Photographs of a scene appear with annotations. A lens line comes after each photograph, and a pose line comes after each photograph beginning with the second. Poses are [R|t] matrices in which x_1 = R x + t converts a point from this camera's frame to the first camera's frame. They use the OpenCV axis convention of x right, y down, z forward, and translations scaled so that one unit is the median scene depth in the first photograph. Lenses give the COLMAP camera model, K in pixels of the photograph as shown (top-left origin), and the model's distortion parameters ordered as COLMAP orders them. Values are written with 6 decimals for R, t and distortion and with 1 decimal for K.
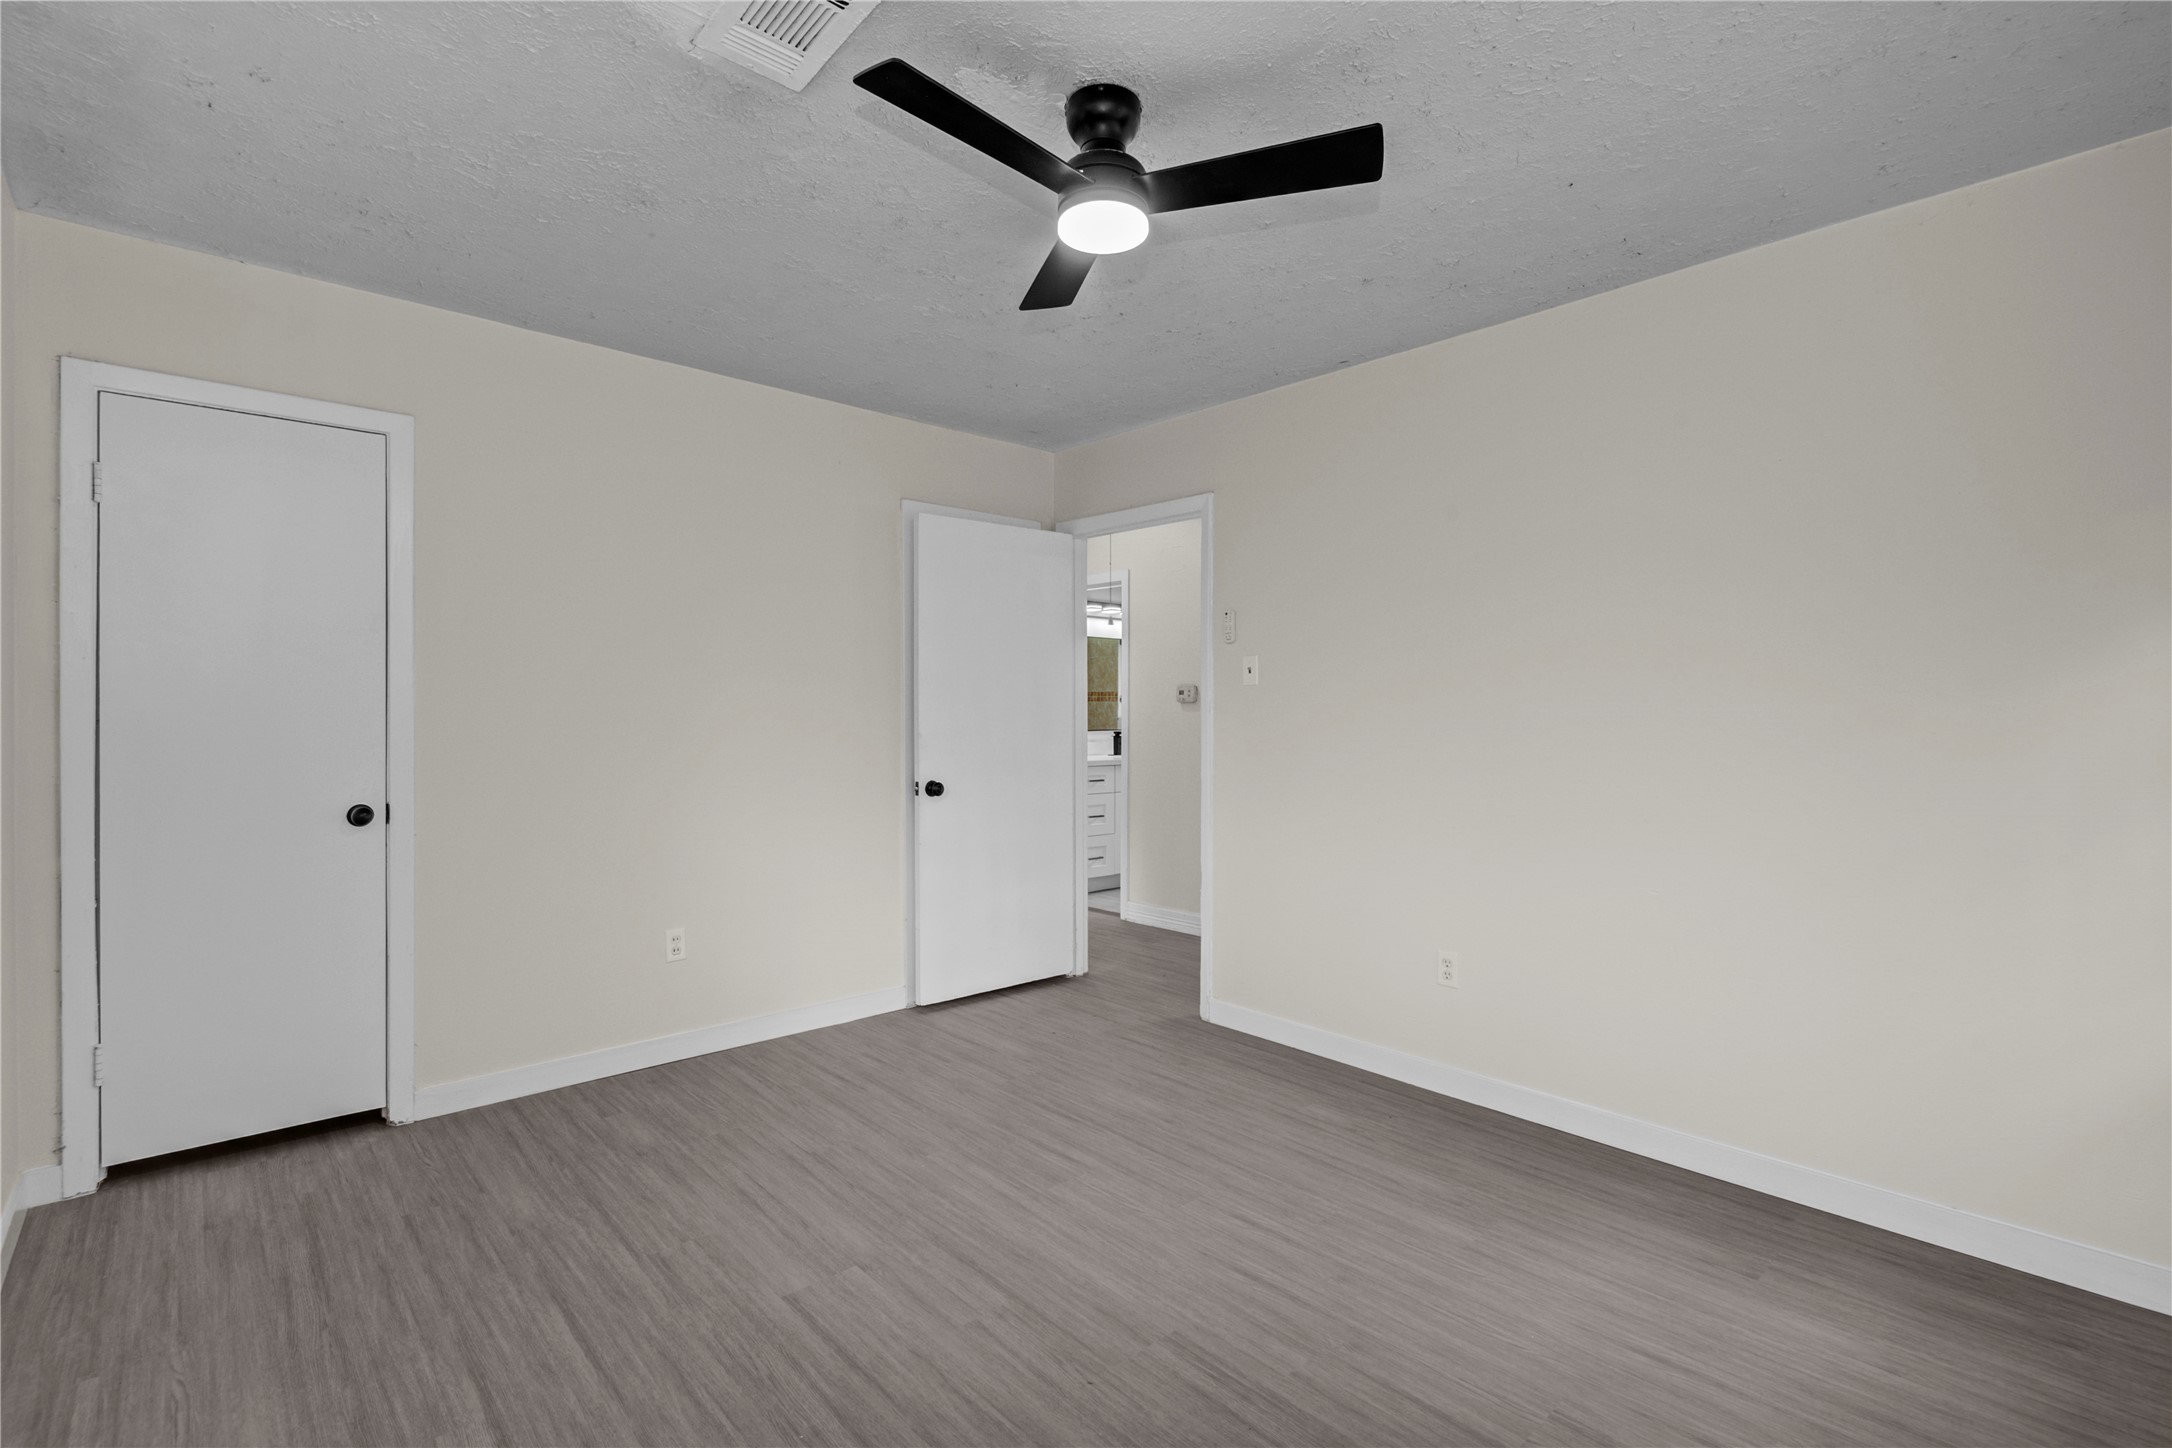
lens RADIAL K [[988.2, 0, 1098.0], [0, 988.2, 706.4], [0, 0, 1]] dist [0.004669, 0.000712]
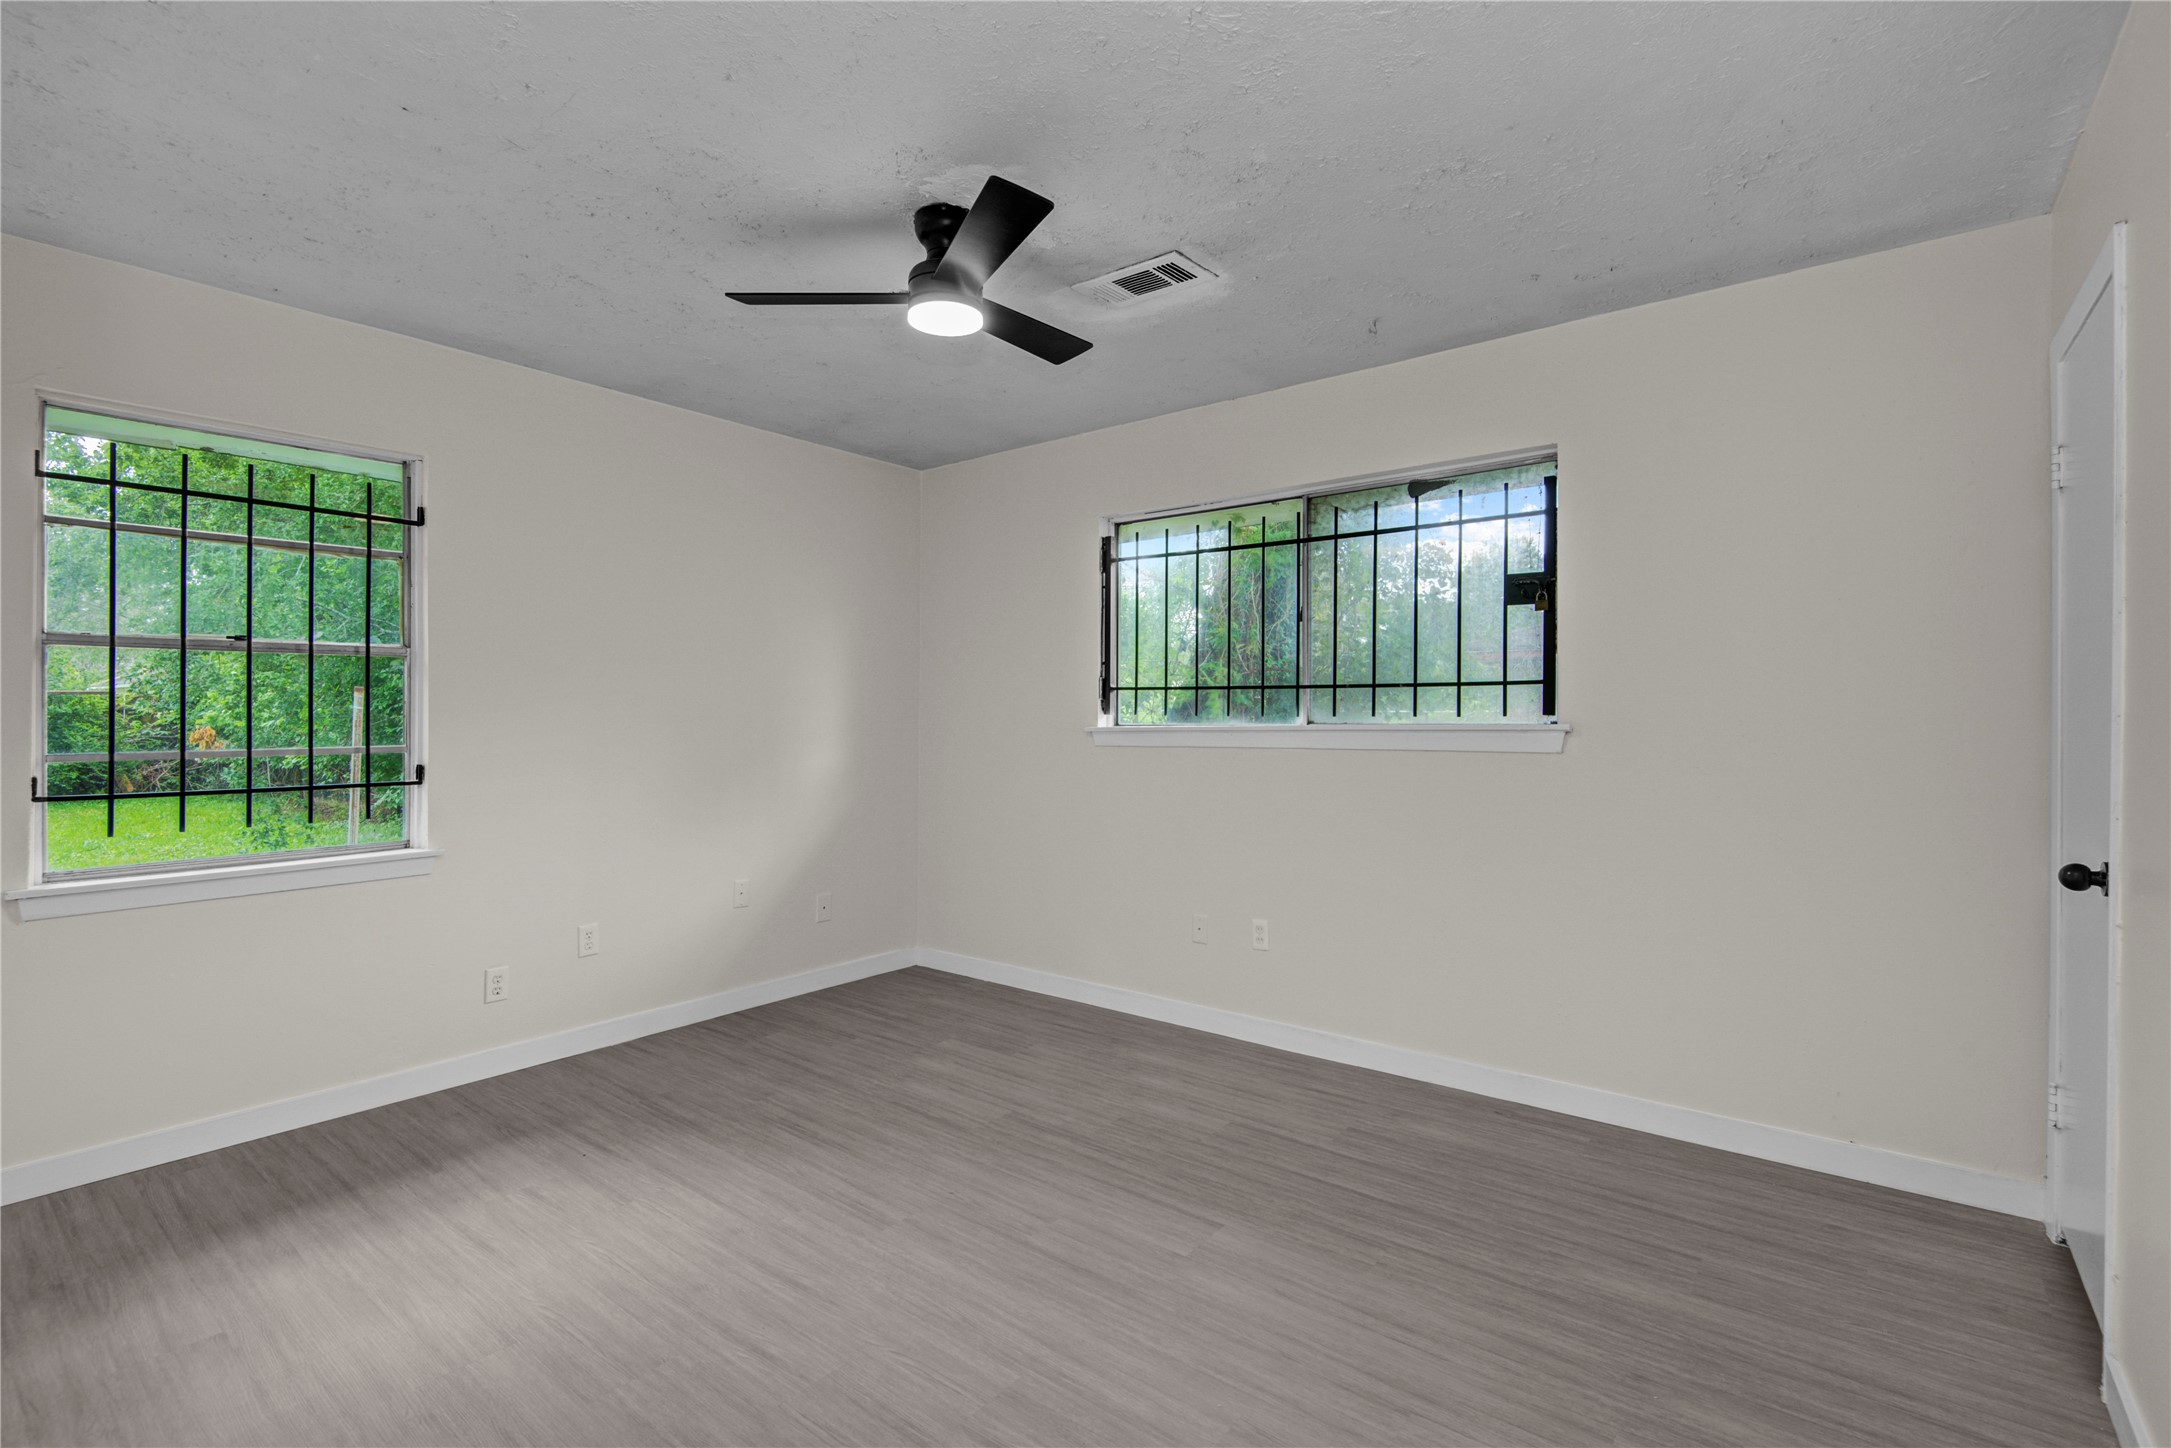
lens RADIAL K [[987.8, 0, 1097.5], [0, 987.8, 706.4], [0, 0, 1]] dist [0.004669, 0.000712]
pose [[-0.986611, -0.004051, -0.163040, 0.015458], [-0.001387, 0.999864, -0.016453, 0.010694], [0.163084, -0.016007, -0.986482, 1.963468]]
